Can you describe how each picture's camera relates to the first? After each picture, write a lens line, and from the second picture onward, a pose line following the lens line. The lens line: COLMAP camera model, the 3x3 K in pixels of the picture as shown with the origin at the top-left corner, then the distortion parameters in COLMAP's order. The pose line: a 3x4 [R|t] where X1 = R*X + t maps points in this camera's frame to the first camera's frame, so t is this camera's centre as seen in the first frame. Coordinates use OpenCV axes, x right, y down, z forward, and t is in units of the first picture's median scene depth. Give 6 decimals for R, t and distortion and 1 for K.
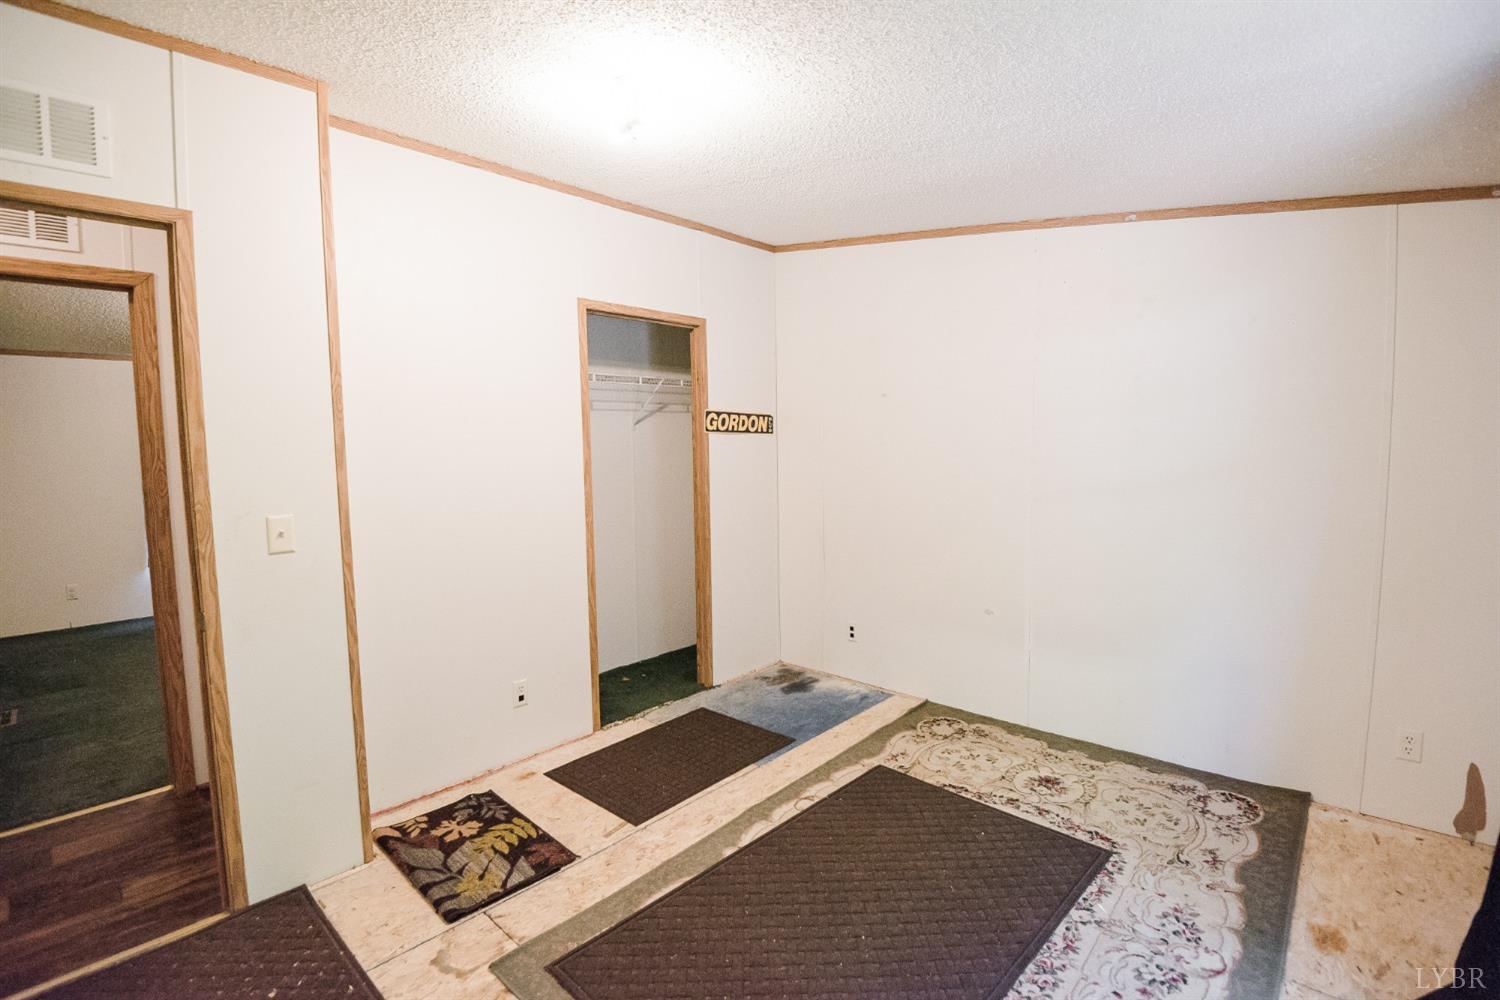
lens RADIAL K [[689.4, 0, 753.3], [0, 689.4, 501.5], [0, 0, 1]] dist [-0.001062, -0.018304]
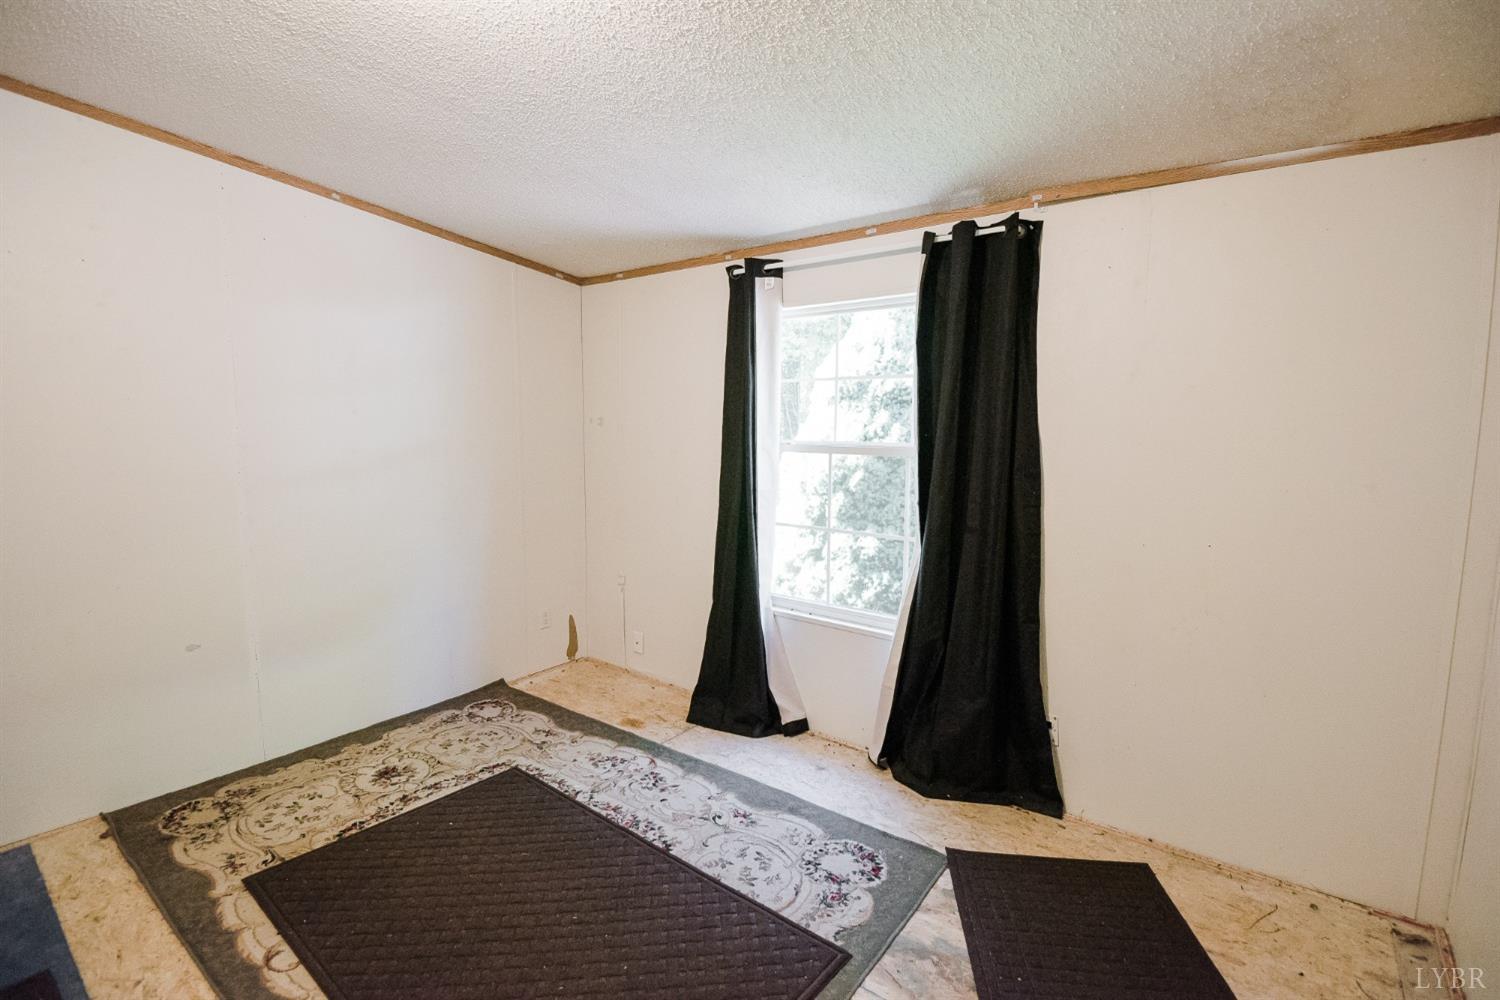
lens RADIAL K [[689.4, 0, 753.3], [0, 689.4, 501.5], [0, 0, 1]] dist [-0.001062, -0.018304]
pose [[-0.083131, -0.098828, 0.991626, -0.543391], [0.087175, 0.990535, 0.106027, -0.029610], [-0.992718, 0.095259, -0.073729, 0.530981]]
